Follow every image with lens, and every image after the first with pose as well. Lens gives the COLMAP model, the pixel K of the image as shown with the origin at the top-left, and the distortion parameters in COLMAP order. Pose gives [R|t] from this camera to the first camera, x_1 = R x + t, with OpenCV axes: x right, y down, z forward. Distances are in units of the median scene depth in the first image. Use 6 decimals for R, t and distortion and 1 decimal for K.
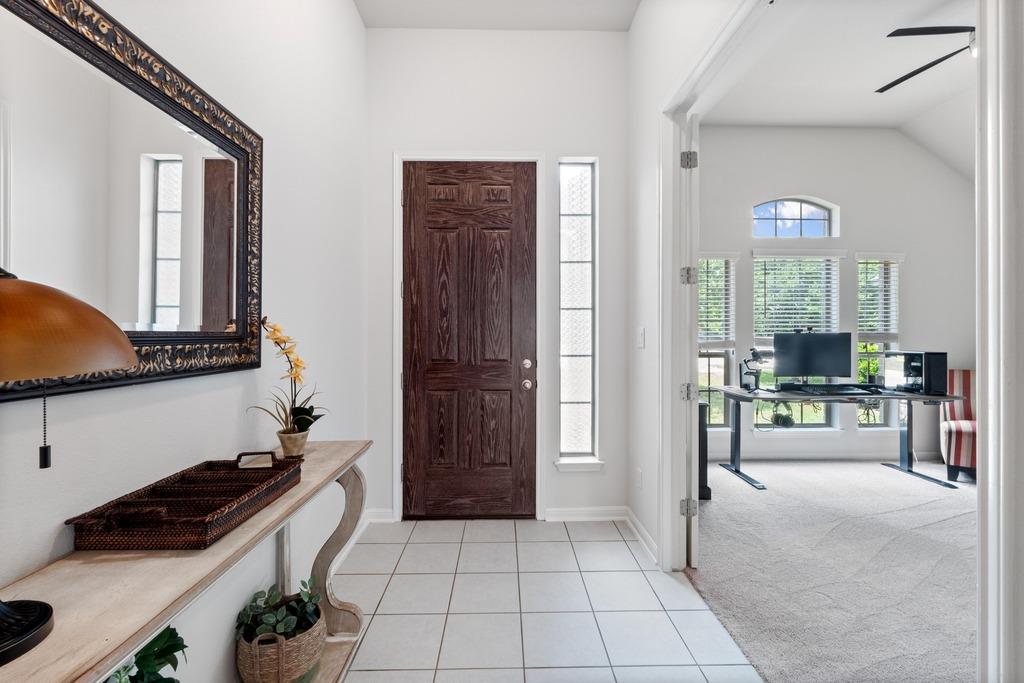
lens RADIAL K [[438.3, 0, 511.2], [0, 438.3, 332.7], [0, 0, 1]] dist [-0.005184, -0.000629]
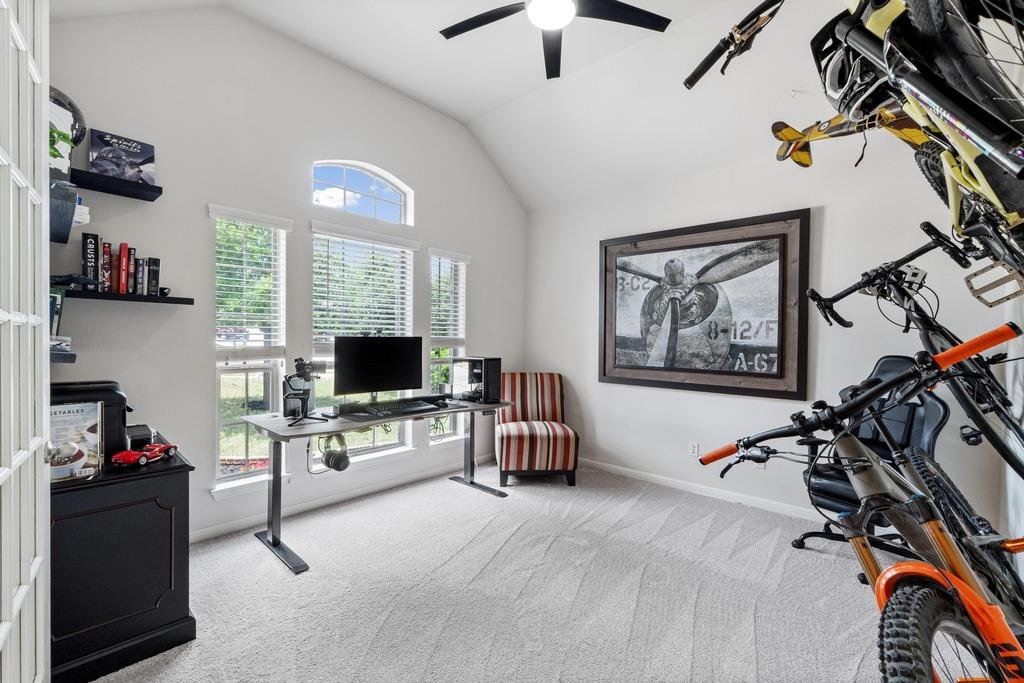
lens RADIAL K [[438.3, 0, 511.2], [0, 438.3, 332.7], [0, 0, 1]] dist [-0.005184, -0.000629]
pose [[0.684329, 0.015151, 0.729016, 0.262844], [-0.012000, 0.999883, -0.009515, -0.002158], [-0.729074, -0.002237, 0.684431, 0.274307]]
